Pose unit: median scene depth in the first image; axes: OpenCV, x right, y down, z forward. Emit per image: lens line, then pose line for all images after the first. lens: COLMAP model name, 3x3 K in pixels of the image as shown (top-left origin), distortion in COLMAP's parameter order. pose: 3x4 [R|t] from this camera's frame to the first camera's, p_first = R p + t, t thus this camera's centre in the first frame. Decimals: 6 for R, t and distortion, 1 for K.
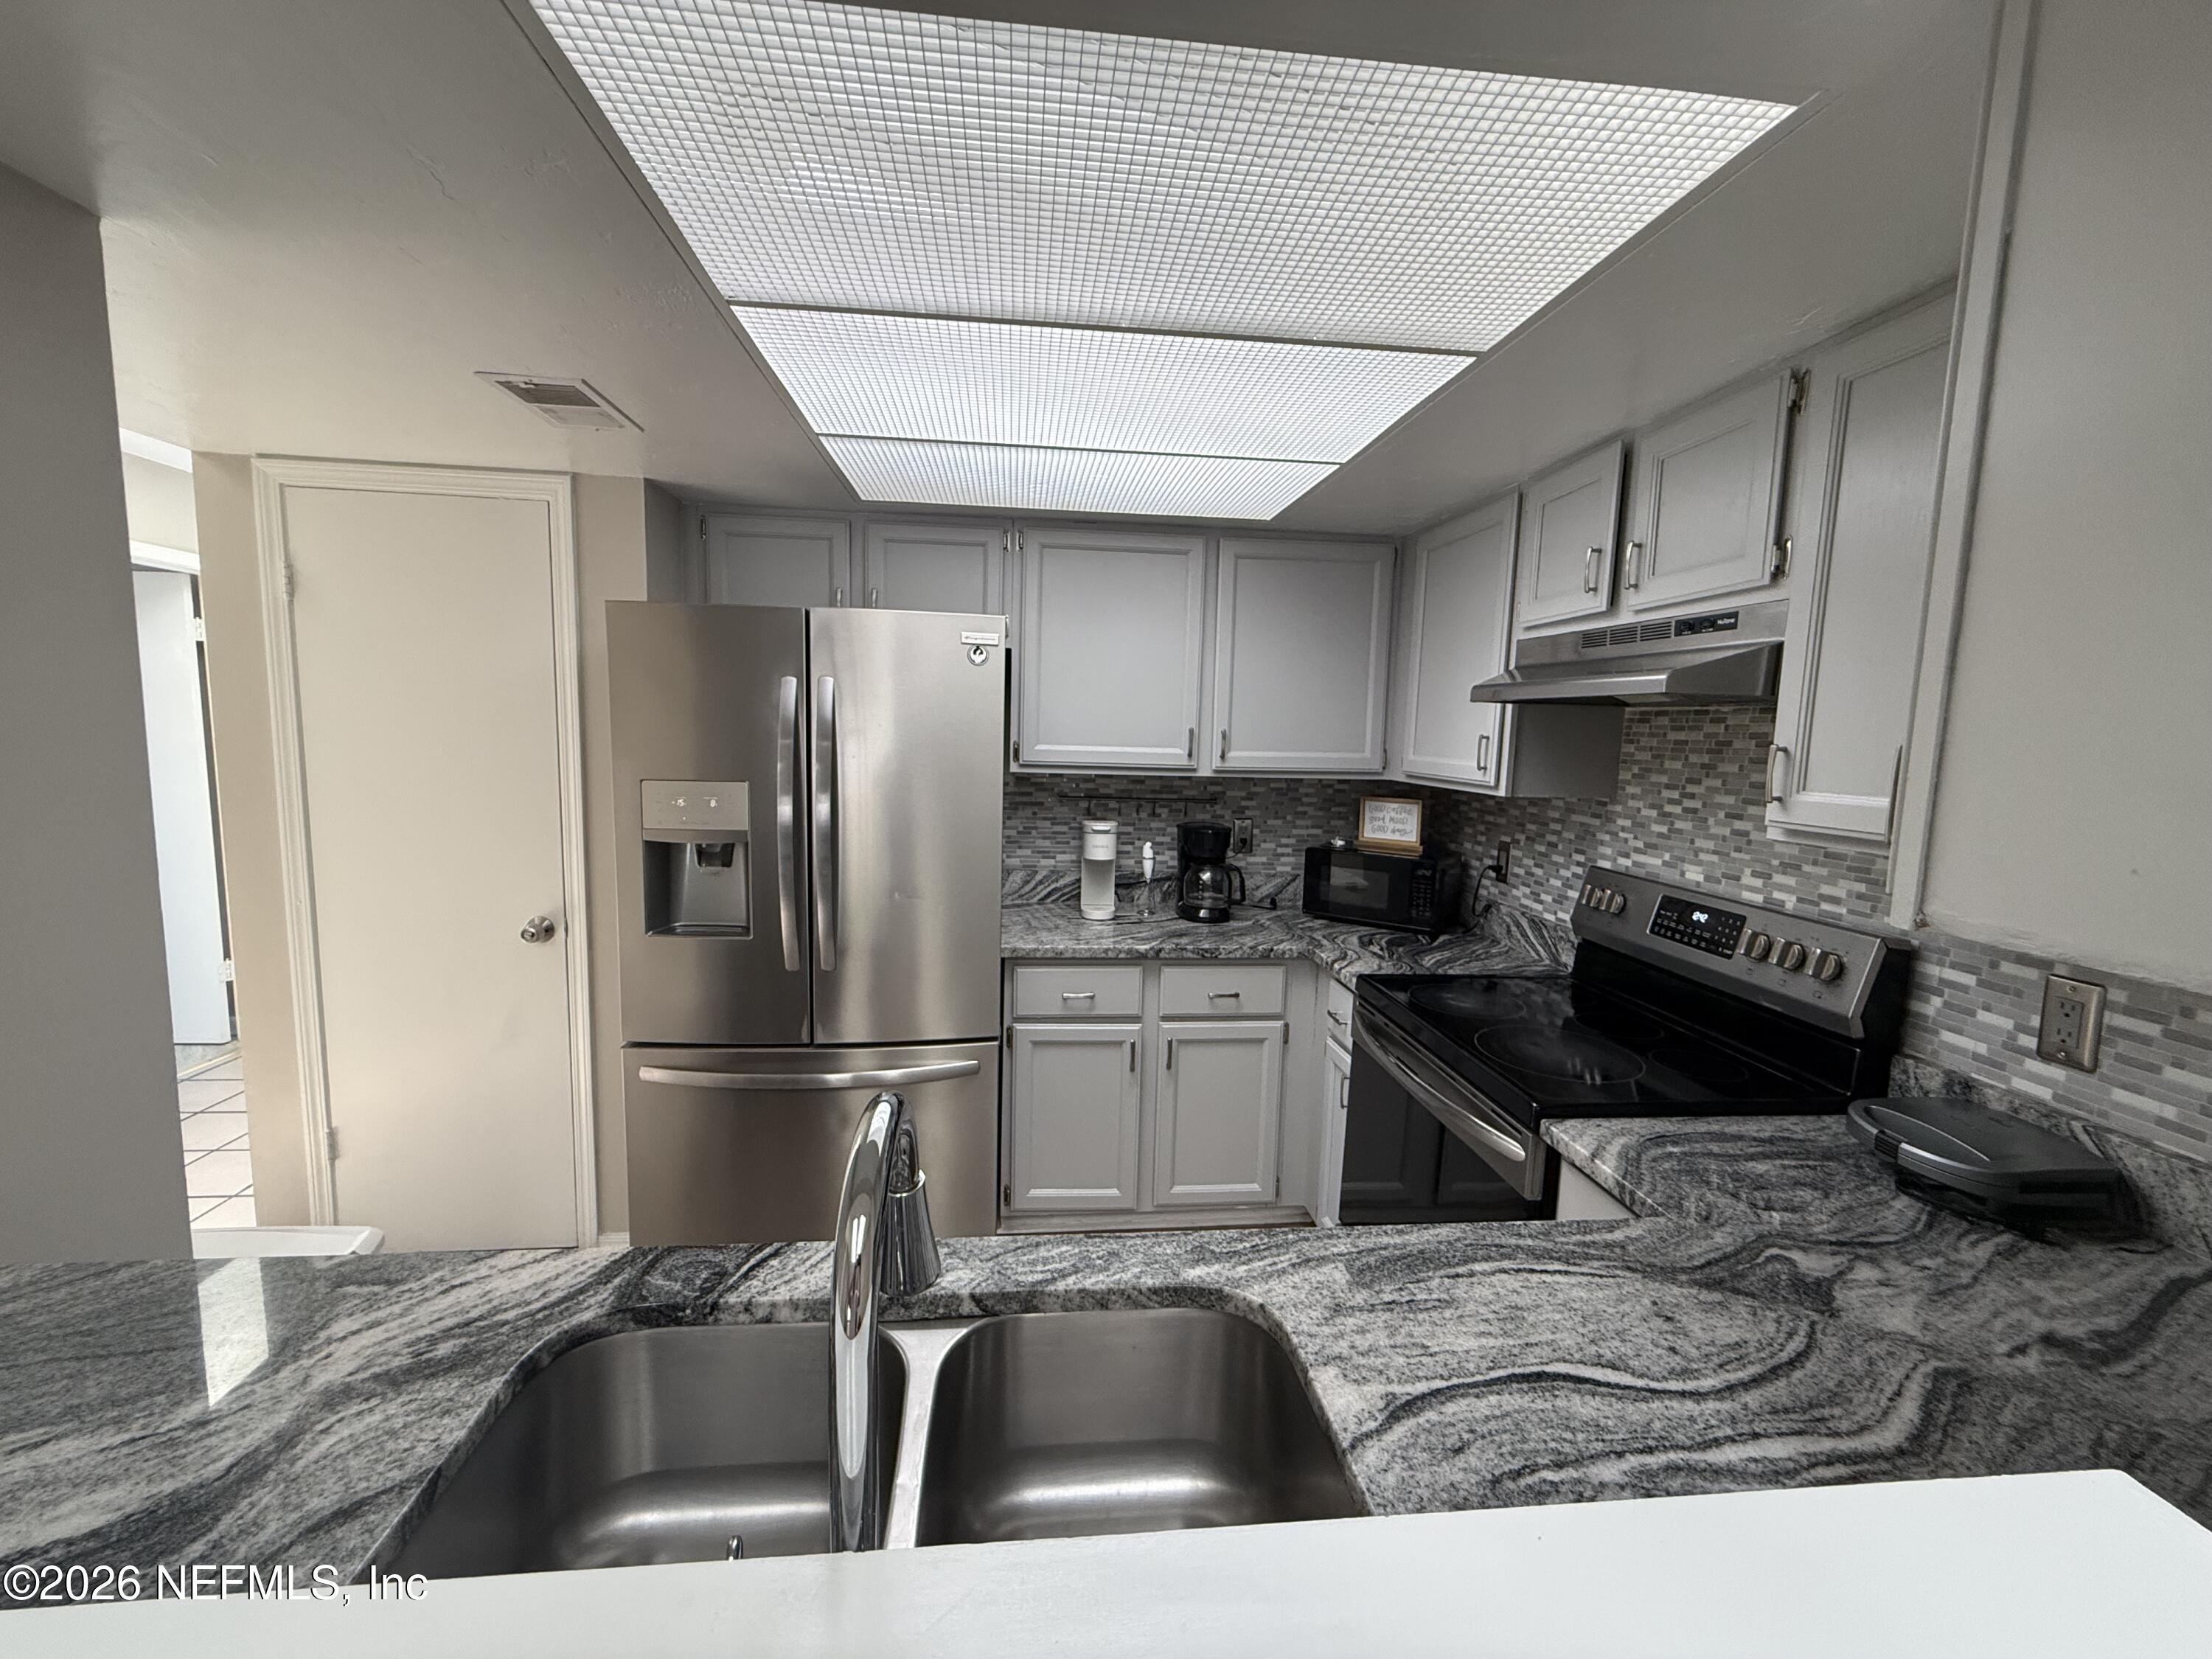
lens RADIAL K [[883.3, 0, 1101.7], [0, 883.3, 827.1], [0, 0, 1]] dist [-0.002066, -0.000100]
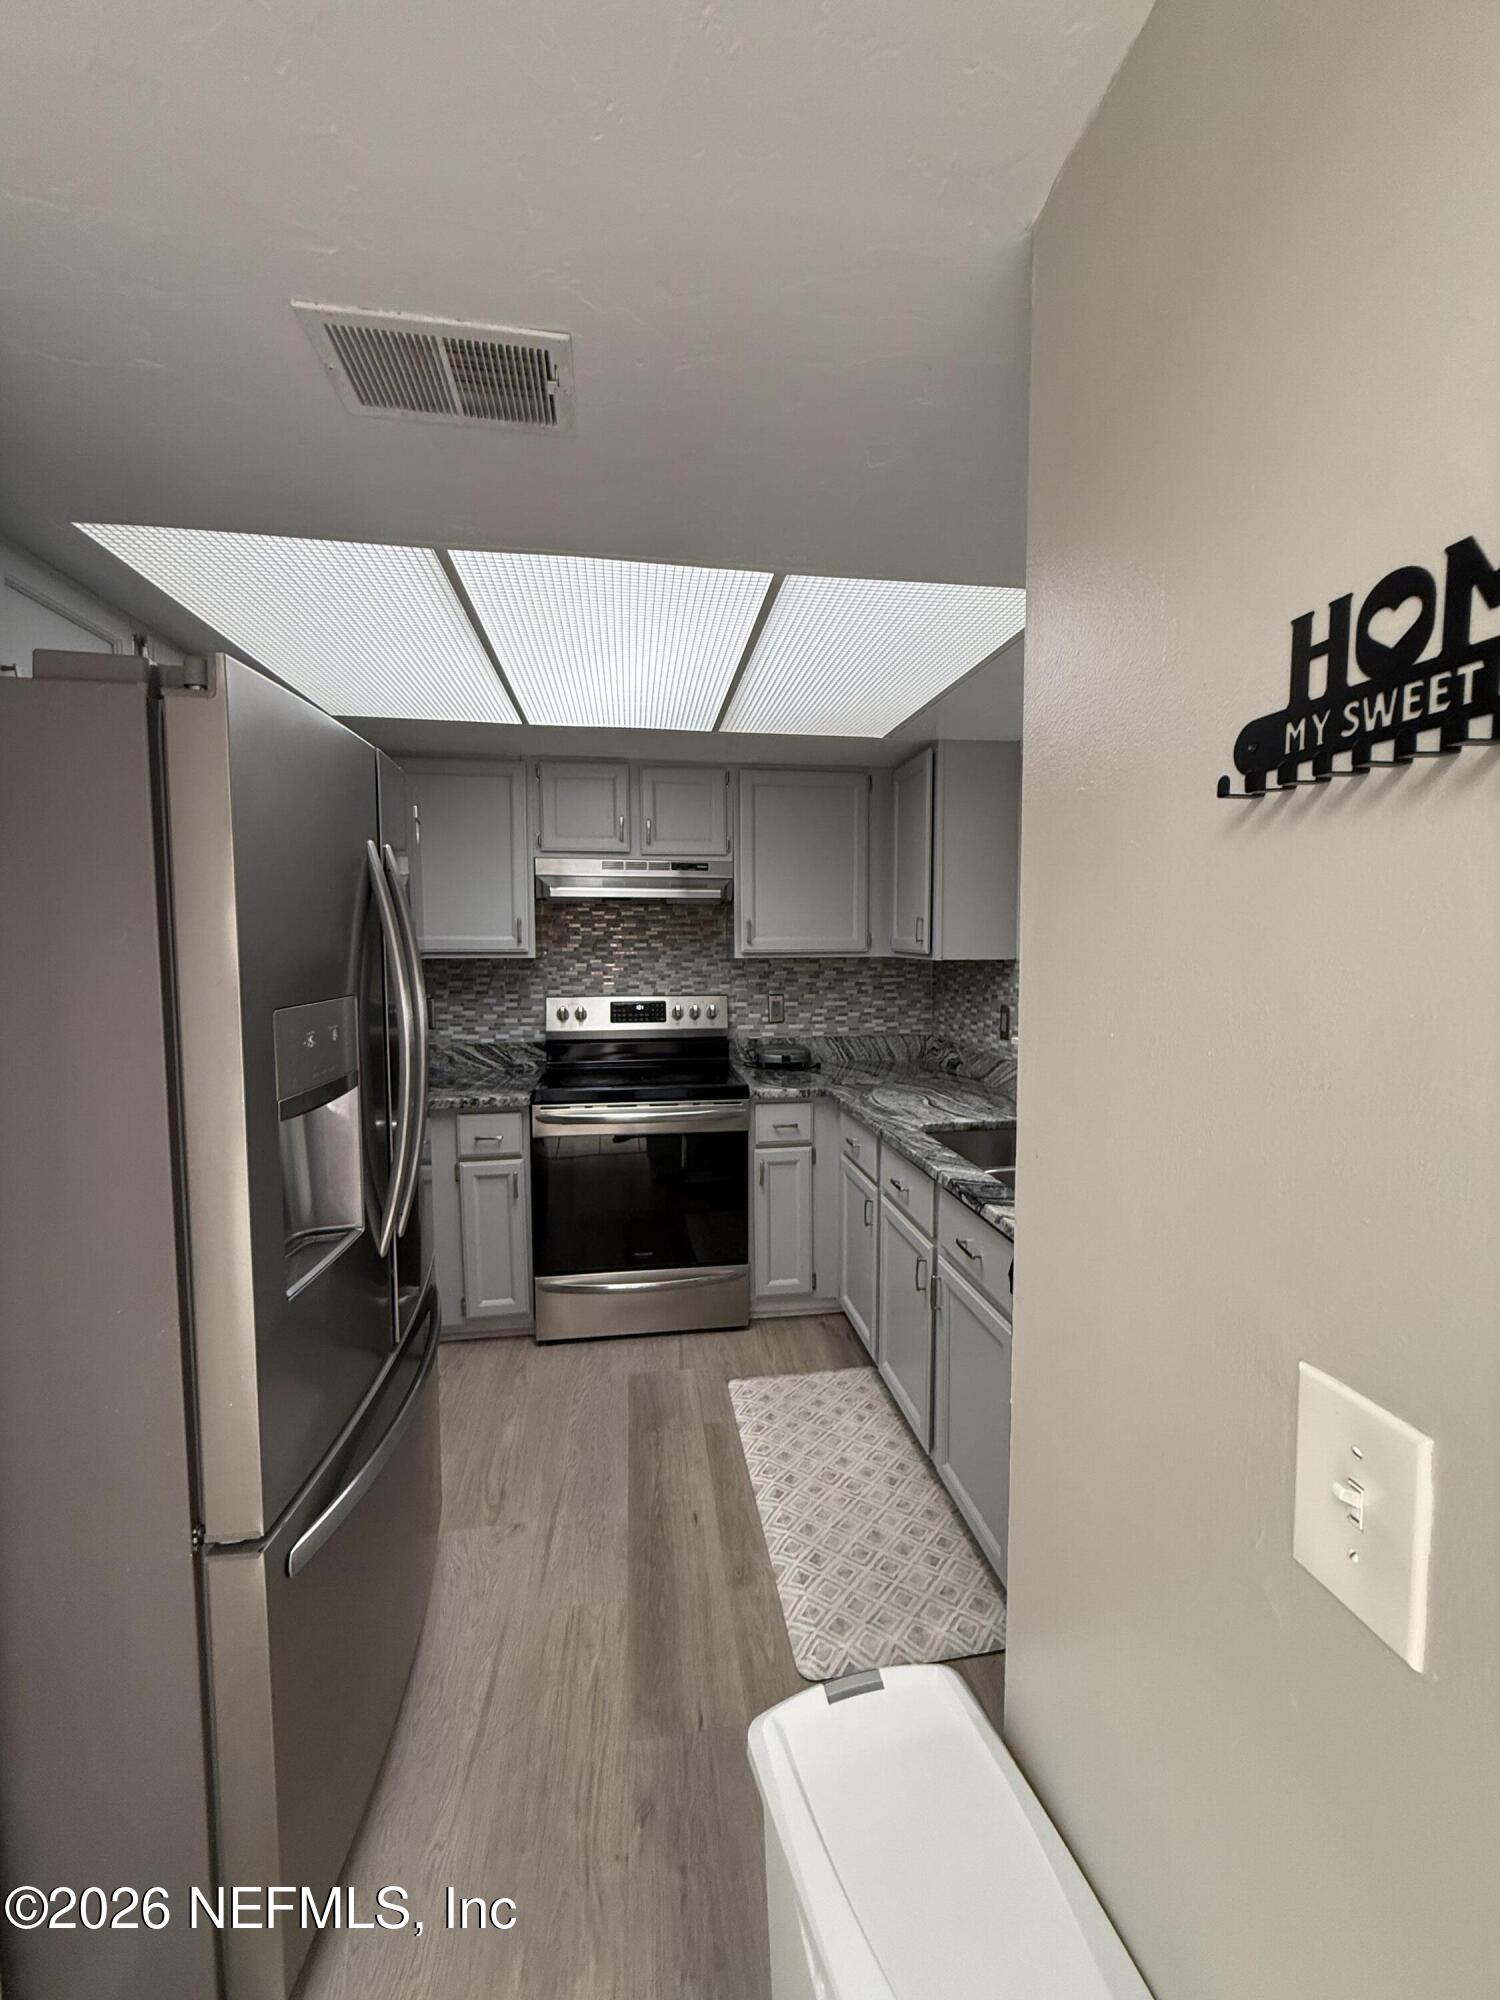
lens RADIAL K [[798.7, 0, 751.3], [0, 798.7, 994.1], [0, 0, 1]] dist [-0.002066, -0.000100]
pose [[-0.055901, -0.100421, 0.993373, -1.365605], [0.112426, 0.987968, 0.106202, -0.110759], [-0.992086, 0.117618, -0.043938, 0.987863]]
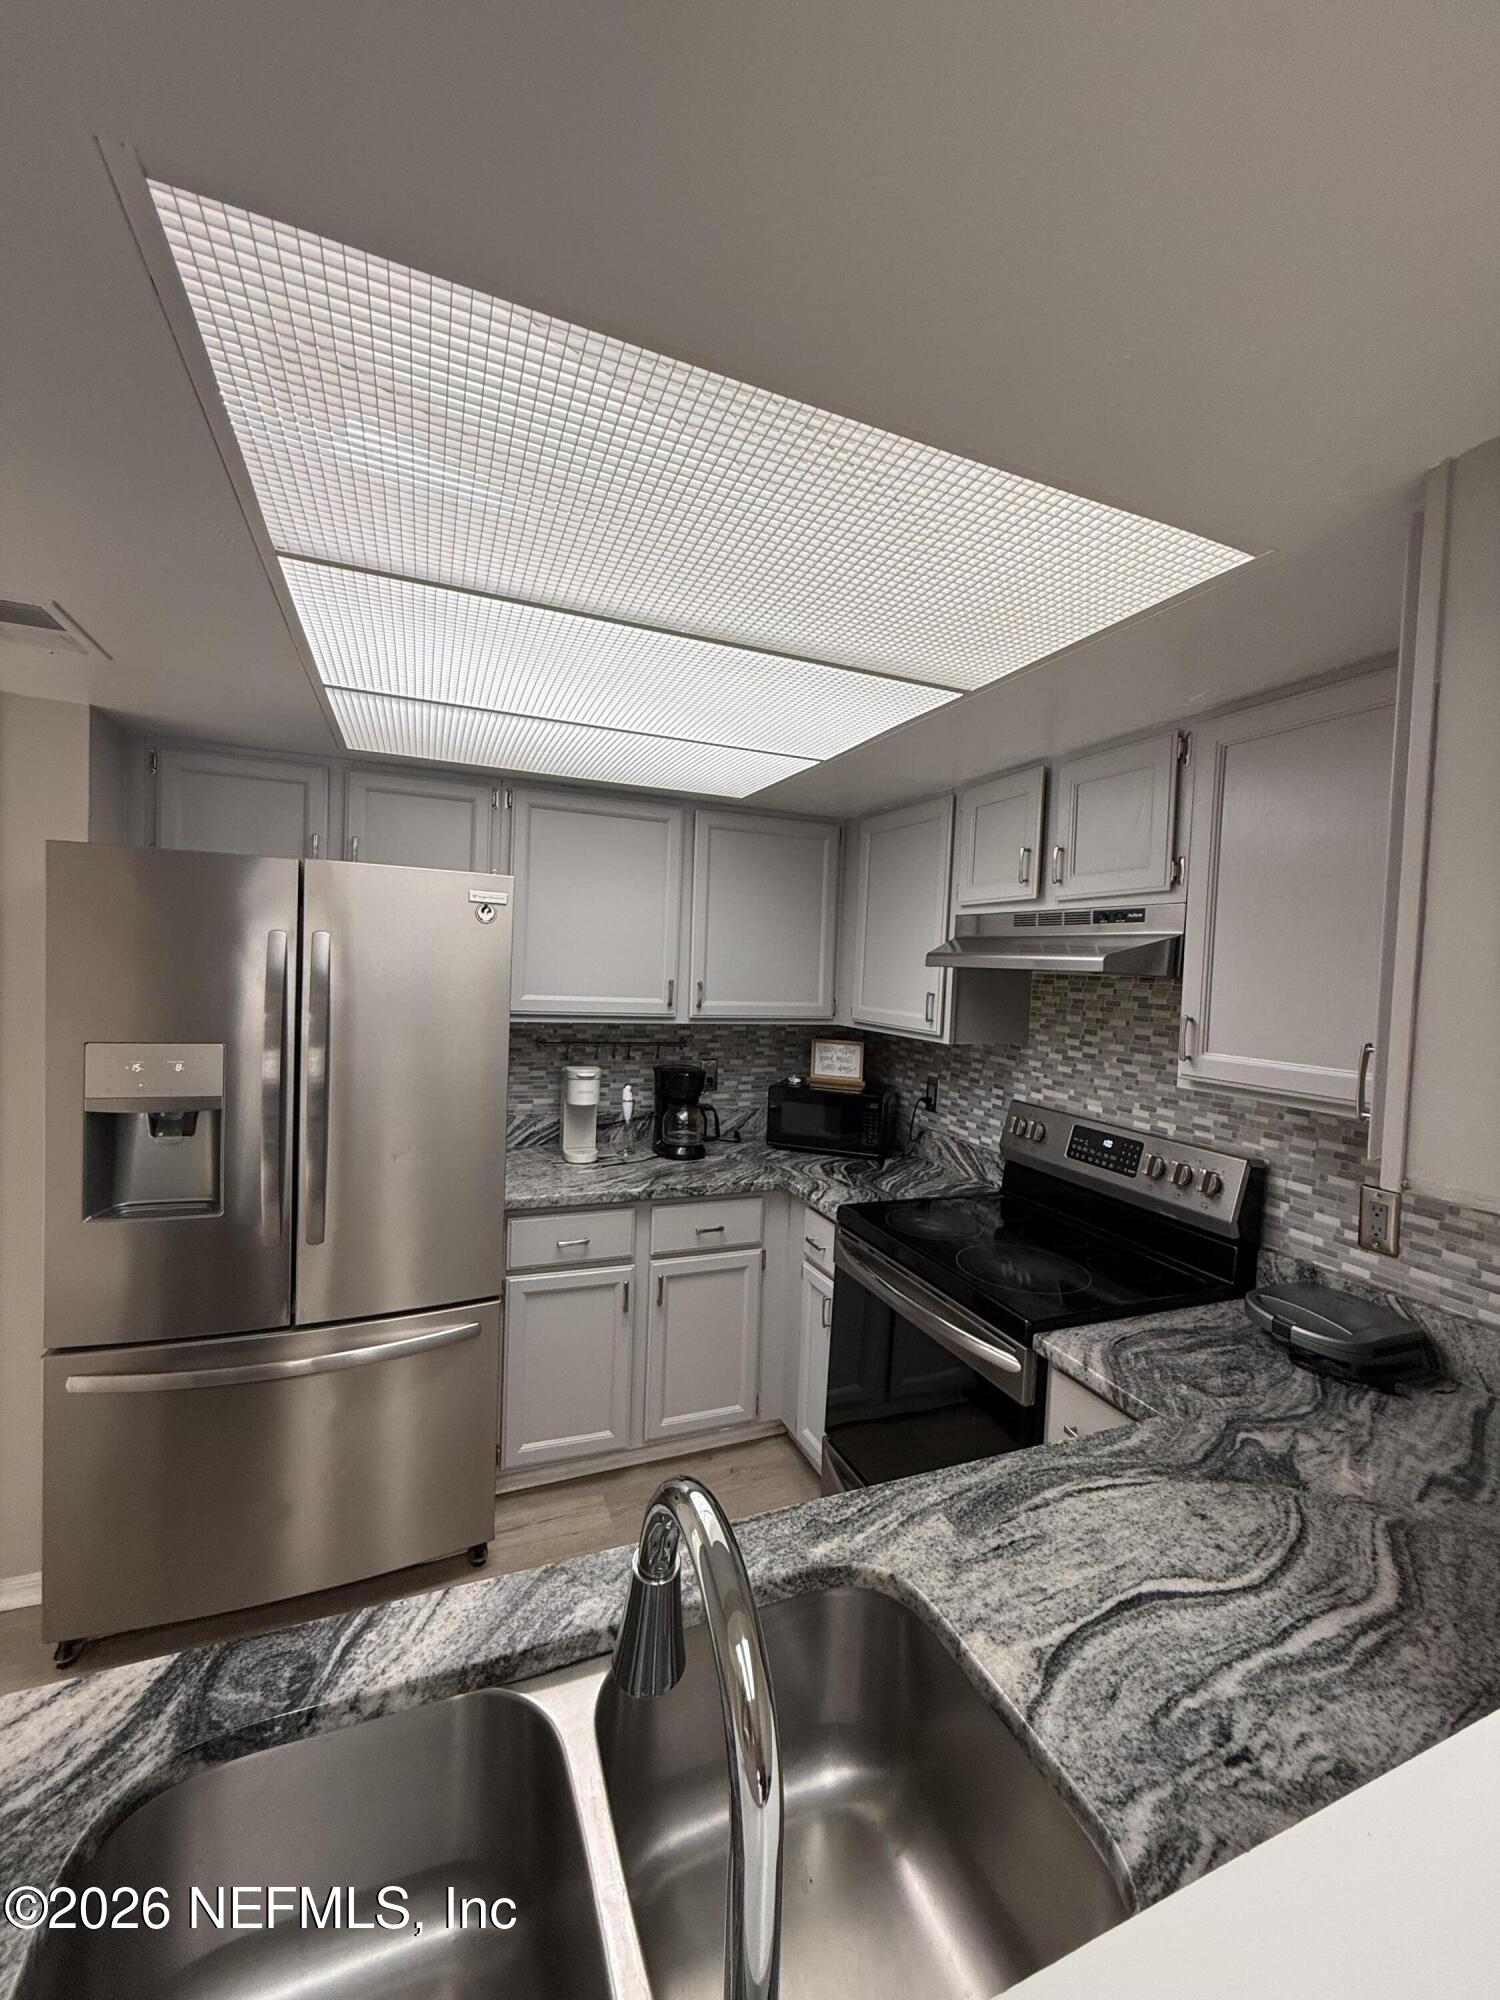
lens RADIAL K [[798.7, 0, 751.3], [0, 798.7, 994.1], [0, 0, 1]] dist [-0.002066, -0.000100]
pose [[0.957297, 0.002326, 0.289095, -0.155923], [0.016922, 0.997802, -0.064063, -0.053611], [-0.288609, 0.066219, 0.955154, 0.062990]]
